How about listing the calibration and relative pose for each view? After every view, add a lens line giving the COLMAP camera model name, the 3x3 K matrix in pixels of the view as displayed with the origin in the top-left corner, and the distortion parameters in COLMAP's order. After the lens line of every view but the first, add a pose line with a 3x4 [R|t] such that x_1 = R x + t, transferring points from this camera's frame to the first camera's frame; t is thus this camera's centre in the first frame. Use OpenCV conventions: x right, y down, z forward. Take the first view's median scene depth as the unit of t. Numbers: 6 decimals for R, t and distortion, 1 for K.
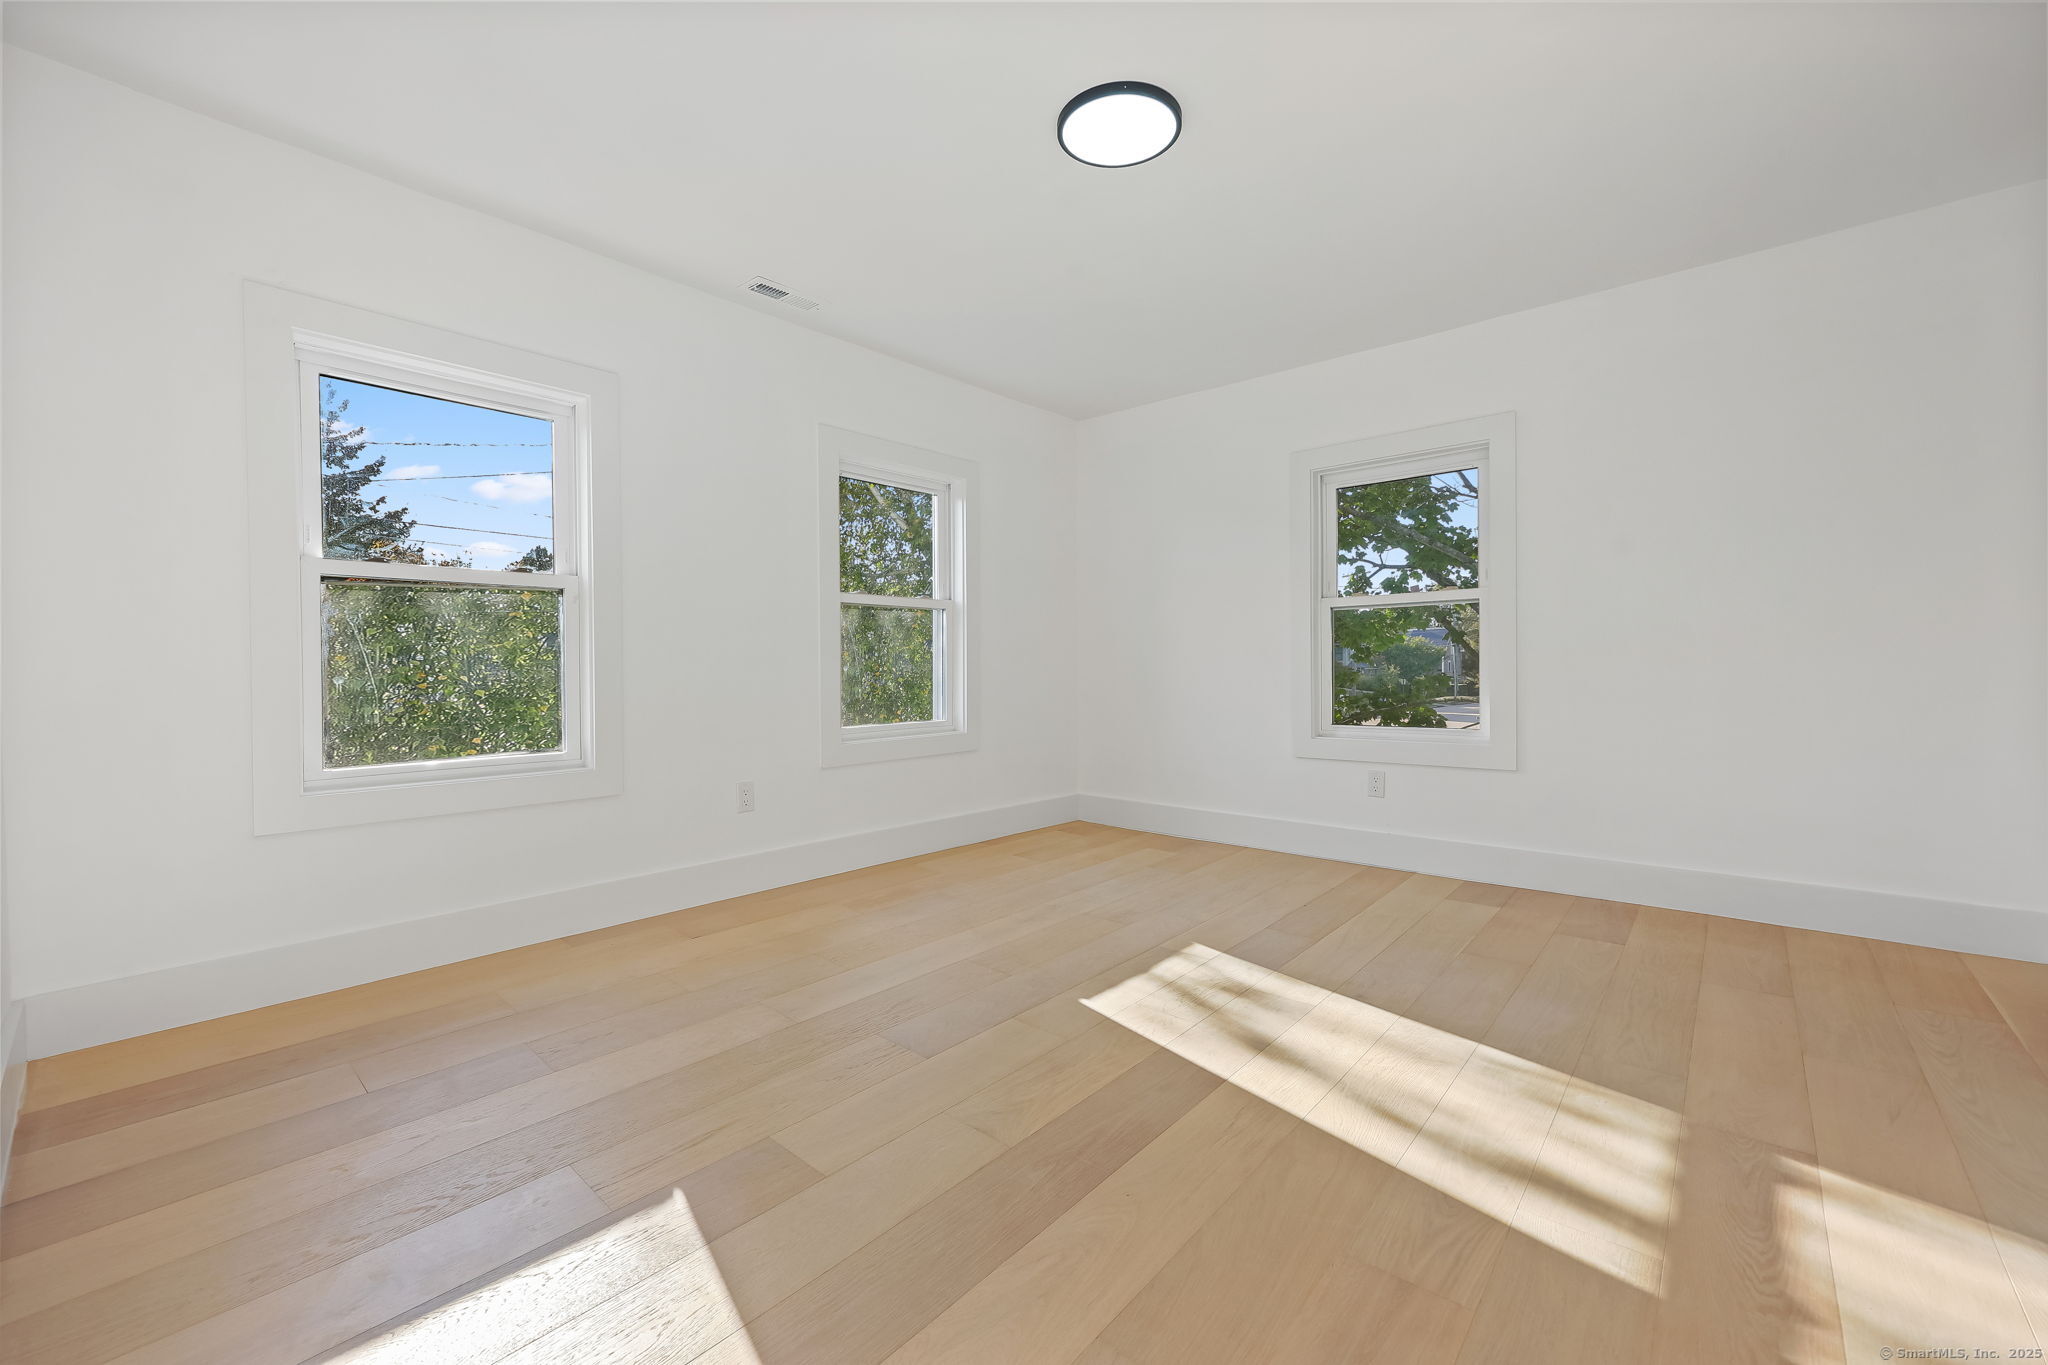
lens RADIAL K [[818.8, 0, 1032.6], [0, 818.8, 680.5], [0, 0, 1]] dist [-0.000829, -0.000064]
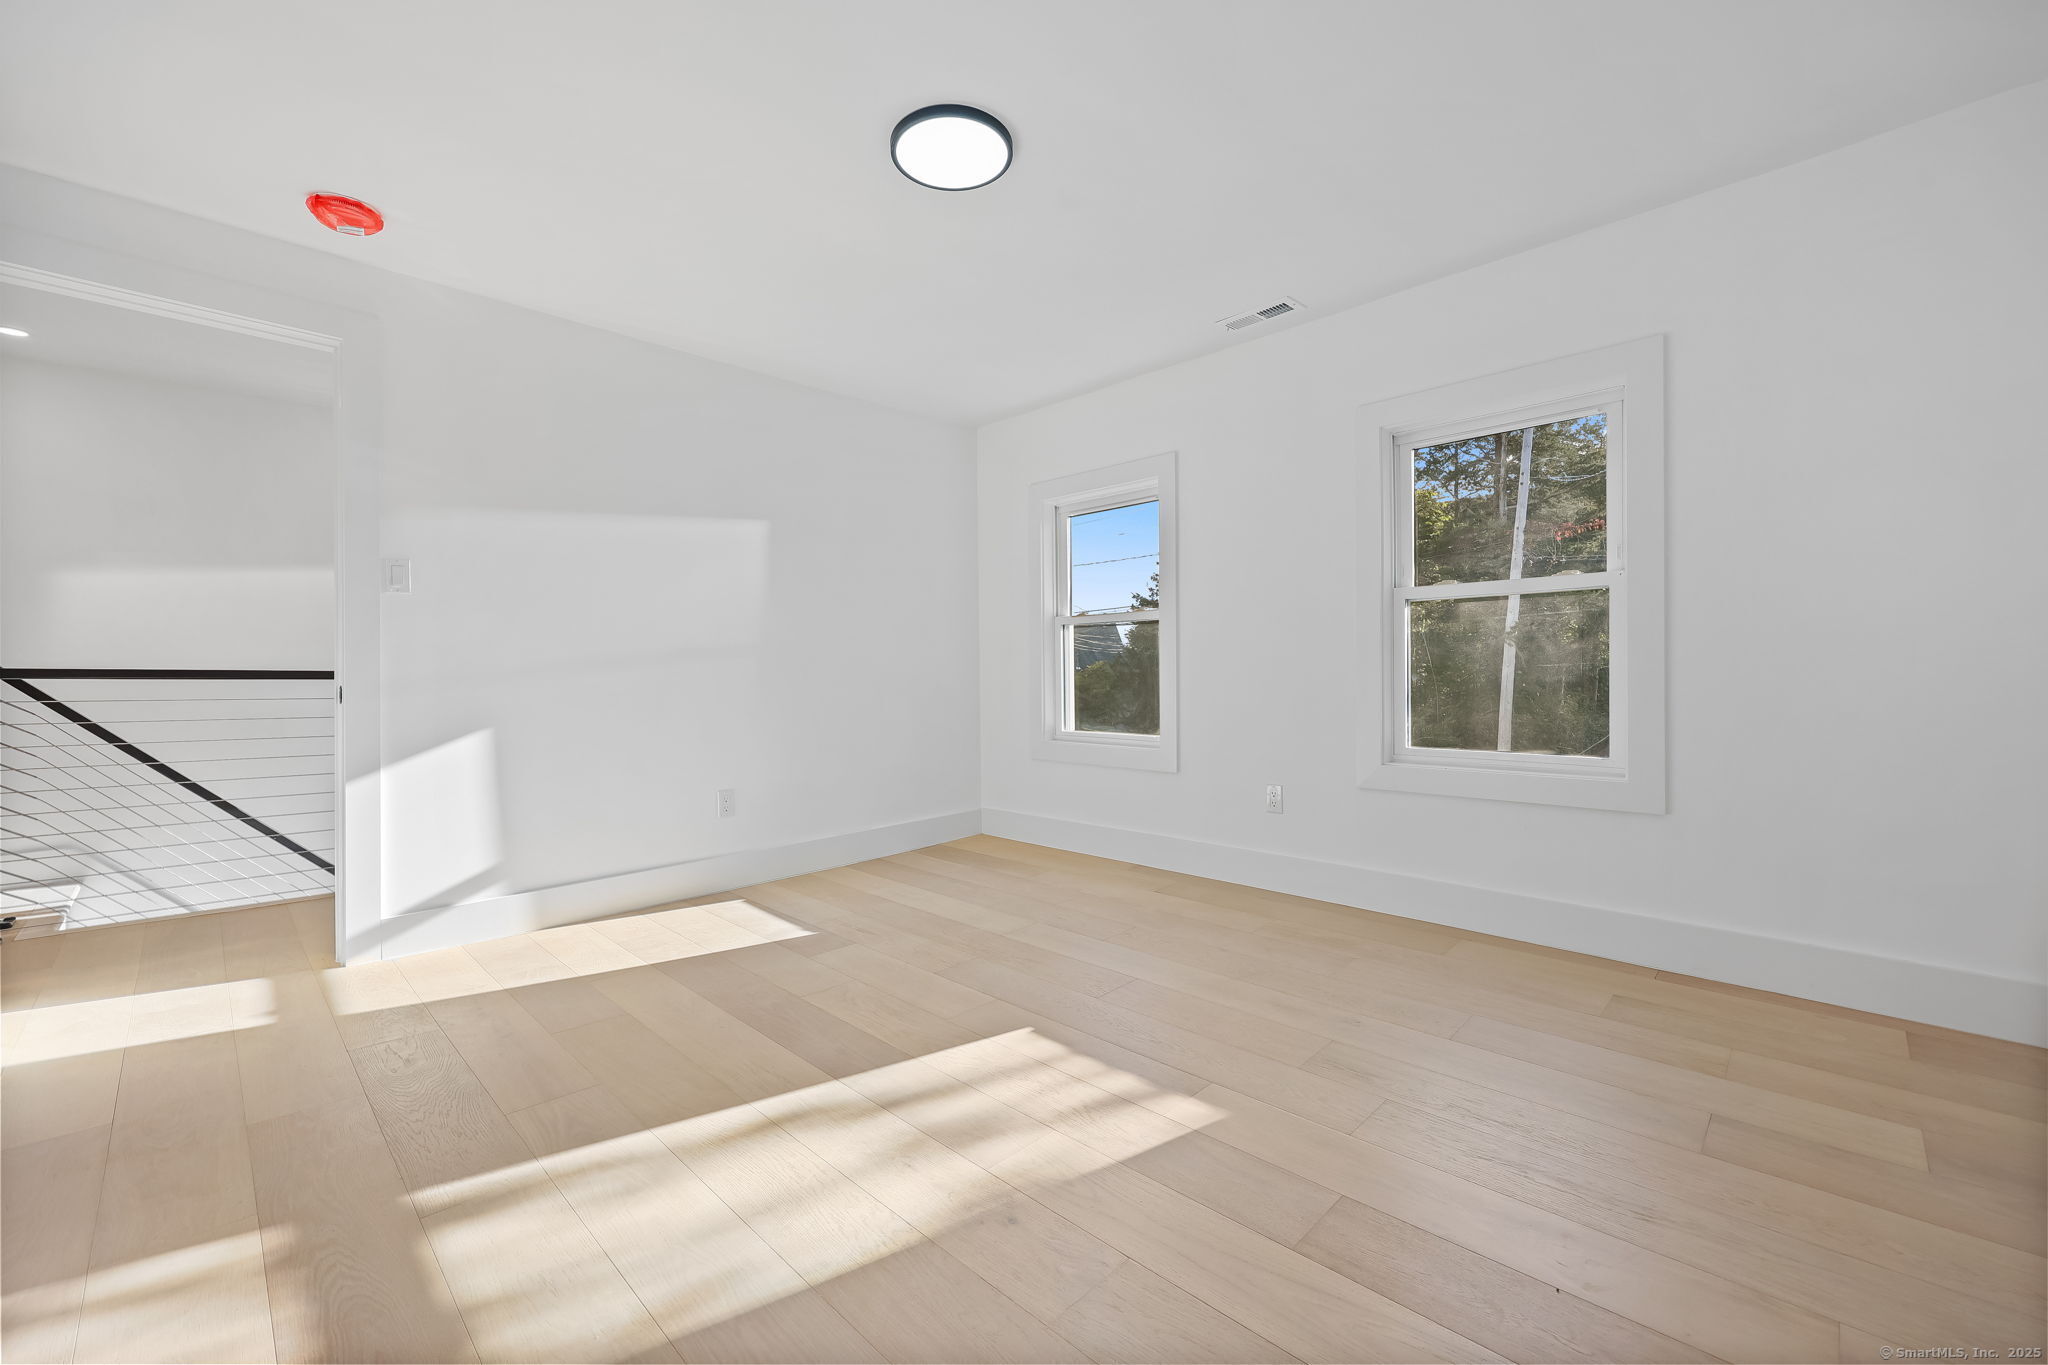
lens RADIAL K [[818.8, 0, 1032.6], [0, 818.8, 680.5], [0, 0, 1]] dist [-0.000829, -0.000064]
pose [[-0.074070, 0.014047, -0.997154, 0.902741], [-0.001755, 0.999897, 0.014216, -0.030033], [0.997252, 0.002803, -0.074038, 0.951567]]
